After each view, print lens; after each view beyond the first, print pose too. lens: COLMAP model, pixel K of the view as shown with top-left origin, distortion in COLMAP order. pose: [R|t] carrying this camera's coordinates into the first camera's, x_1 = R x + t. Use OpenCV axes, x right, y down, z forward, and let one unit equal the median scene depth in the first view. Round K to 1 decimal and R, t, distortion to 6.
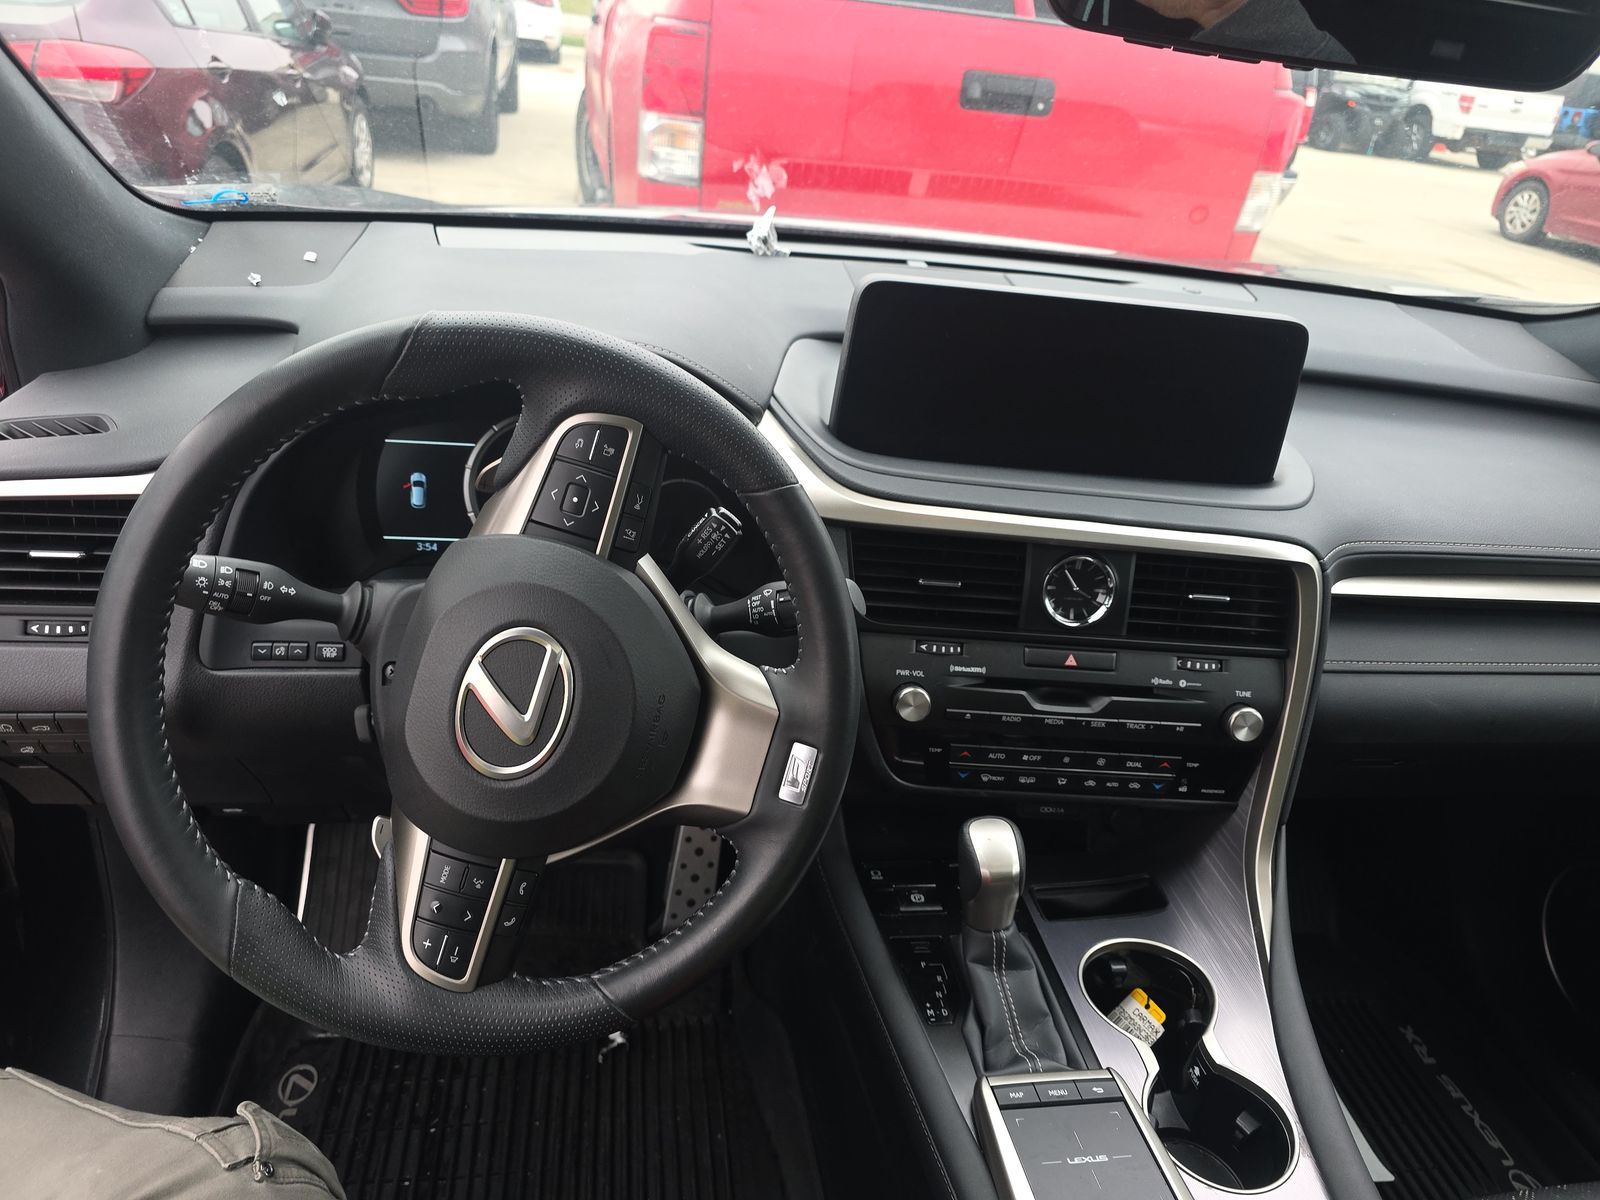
lens RADIAL K [[1085.6, 0, 800.0], [0, 1085.6, 600.0], [0, 0, 1]] dist [0.044601, -0.036625]
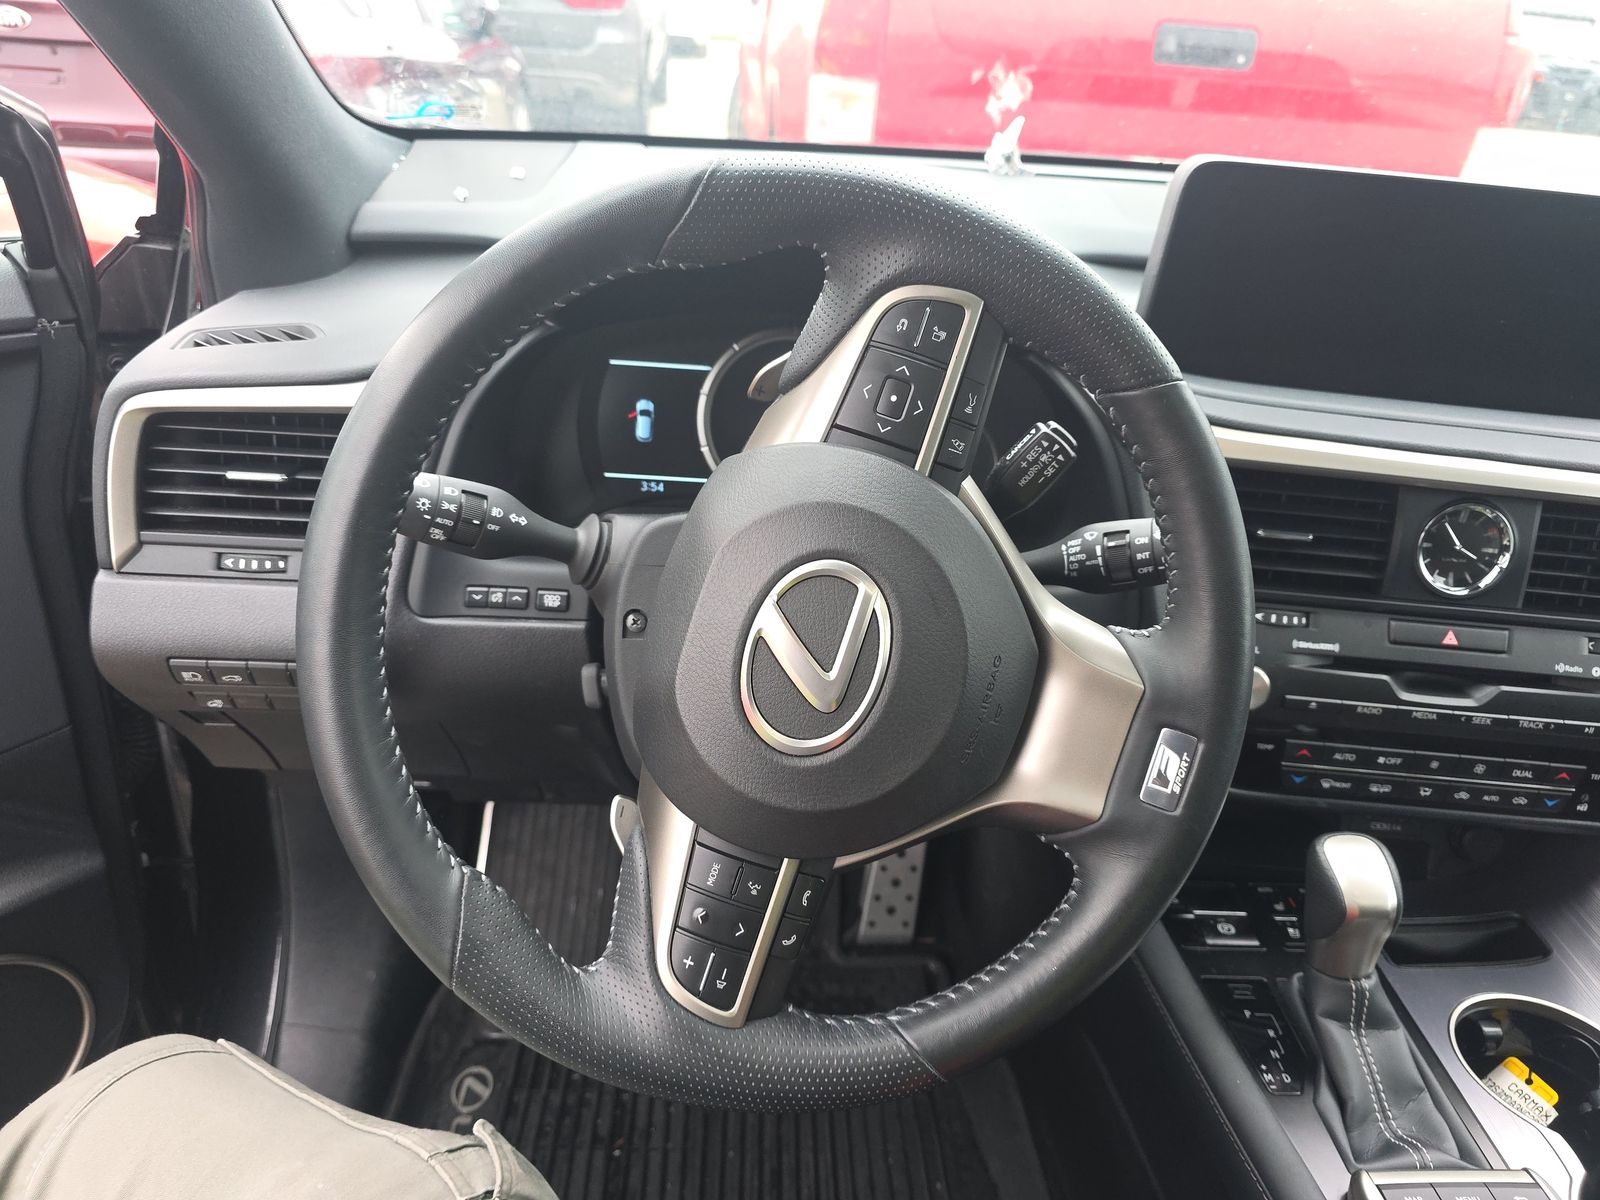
lens RADIAL K [[1071.7, 0, 801.0], [0, 1071.7, 580.8], [0, 0, 1]] dist [0.044331, -0.041212]
pose [[0.994521, 0.021714, -0.102260, -0.147301], [-0.023435, 0.999603, -0.015664, 0.039455], [0.101879, 0.017974, 0.994634, 0.182759]]
